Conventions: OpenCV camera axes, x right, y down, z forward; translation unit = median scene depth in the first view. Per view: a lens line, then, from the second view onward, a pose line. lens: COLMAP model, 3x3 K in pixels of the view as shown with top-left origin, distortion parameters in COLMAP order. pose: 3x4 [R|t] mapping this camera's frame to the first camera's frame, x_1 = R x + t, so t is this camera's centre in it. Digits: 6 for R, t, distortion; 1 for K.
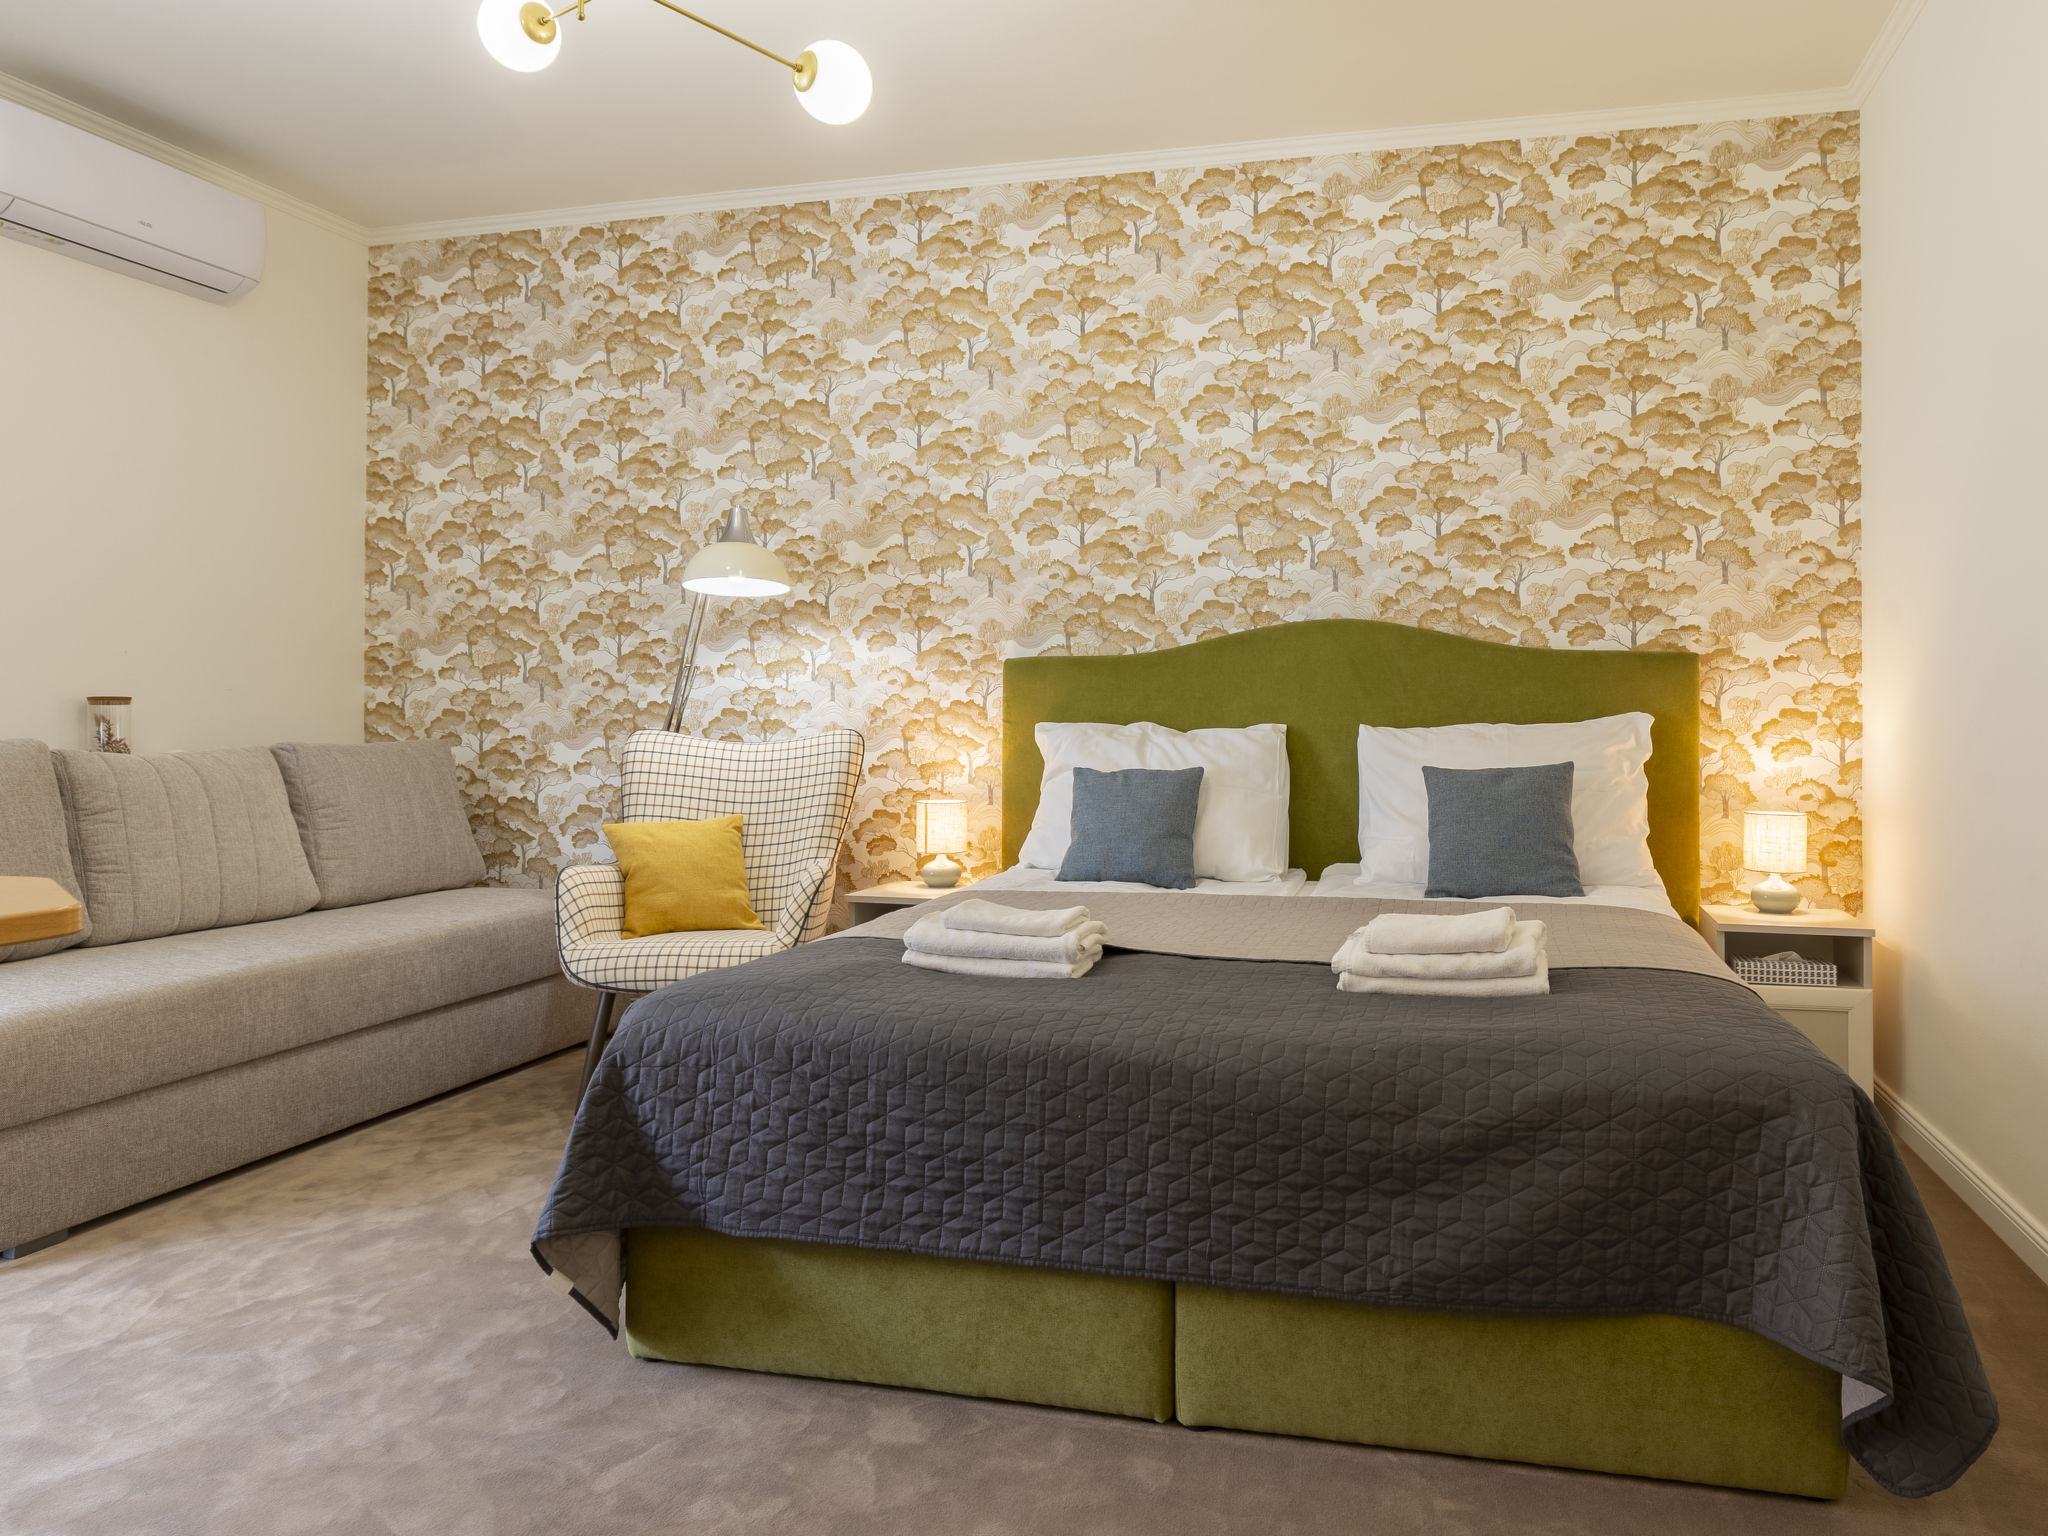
lens RADIAL K [[1268.5, 0, 1216.7], [0, 1268.5, 716.1], [0, 0, 1]] dist [-0.003105, -0.002064]
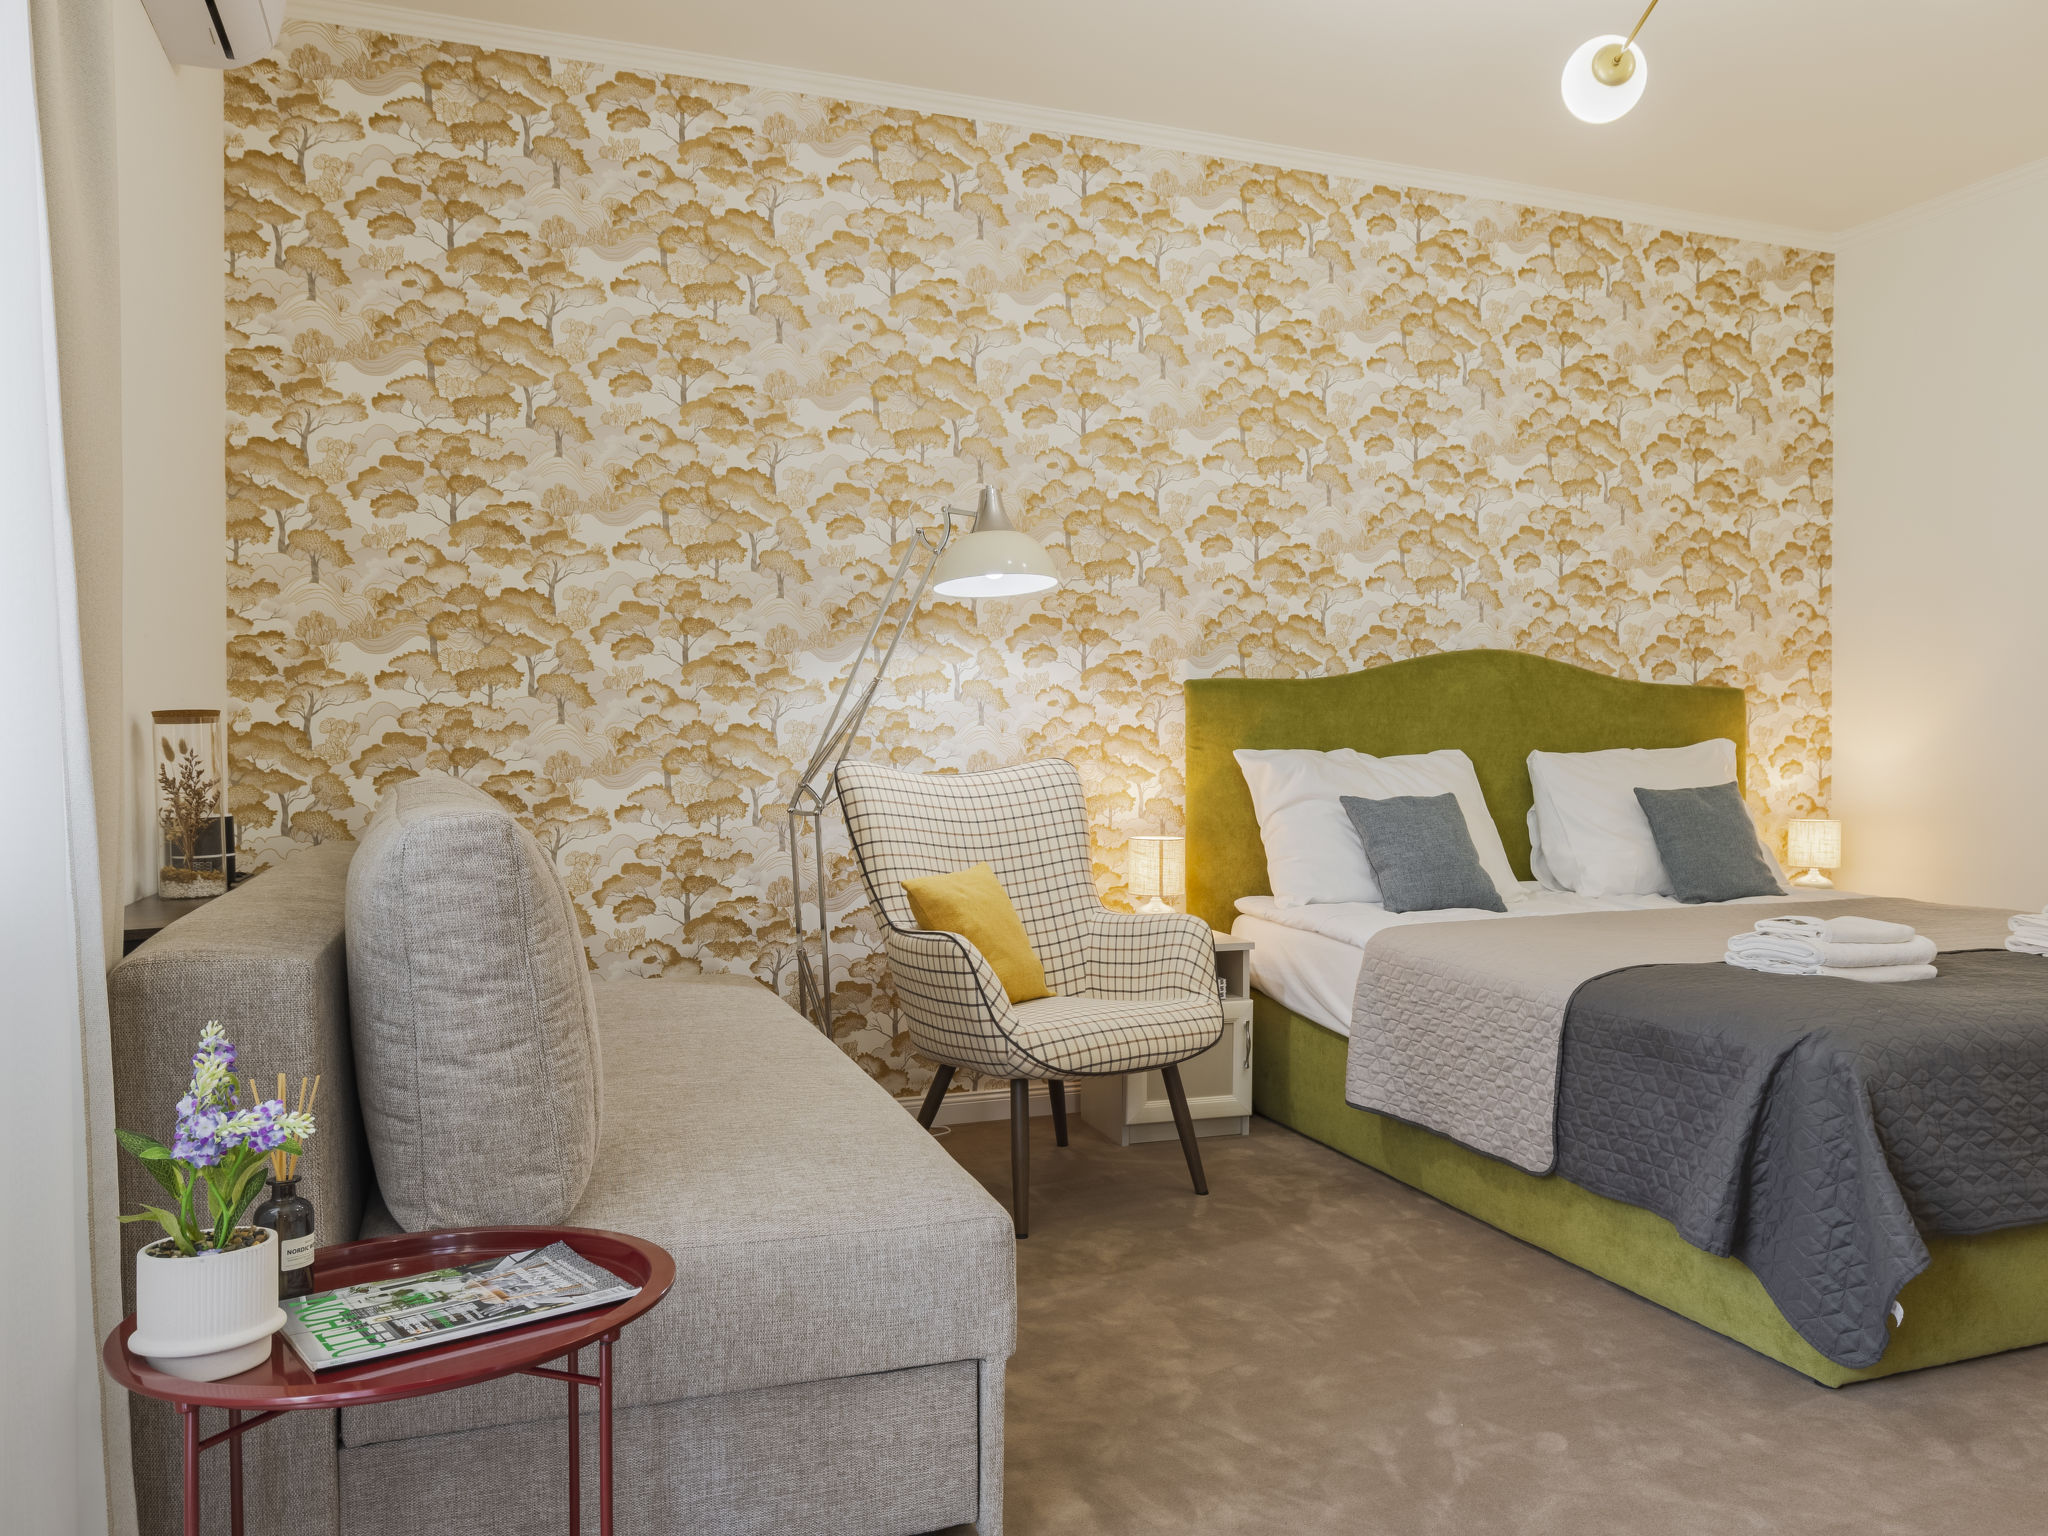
lens RADIAL K [[1447.1, 0, 1053.6], [0, 1447.1, 766.4], [0, 0, 1]] dist [0.004135, -0.003298]
pose [[0.848802, -0.009627, 0.528623, -0.790487], [0.000724, 0.999854, 0.017047, -0.000833], [-0.528710, -0.014087, 0.848686, 0.168847]]
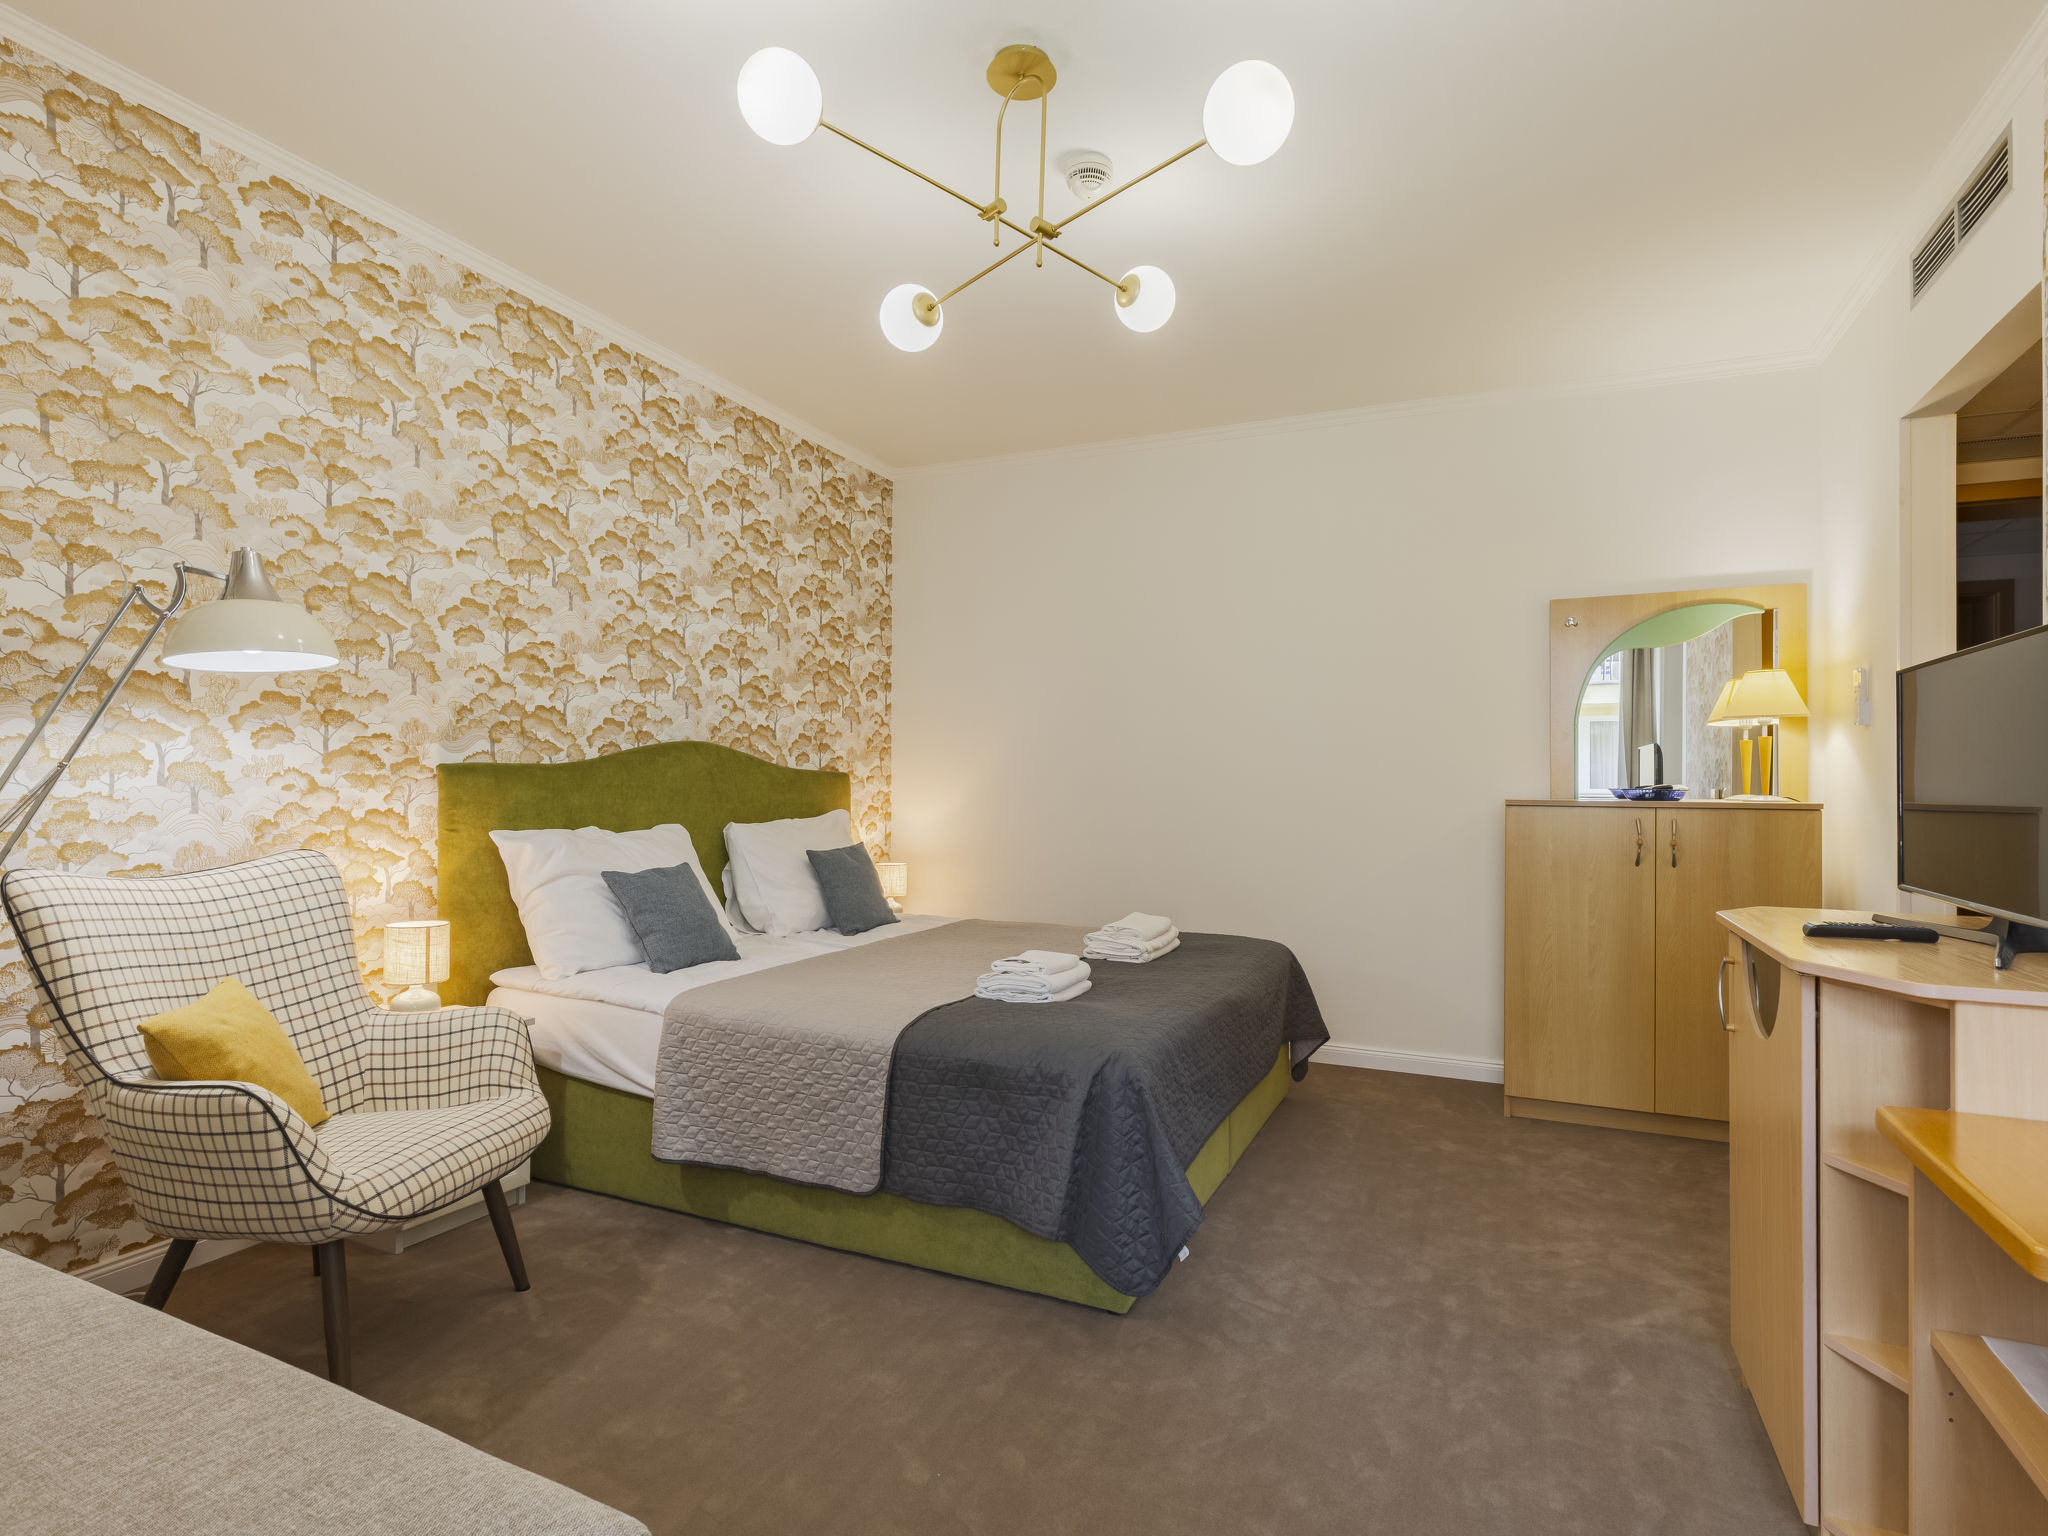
lens RADIAL K [[1019.3, 0, 1019.3], [0, 1019.3, 773.2], [0, 0, 1]] dist [-0.003427, -0.000108]
pose [[0.240168, 0.012520, 0.970651, -0.783783], [-0.005340, 0.999919, -0.011577, -0.031660], [-0.970717, -0.002402, 0.240215, 0.405556]]
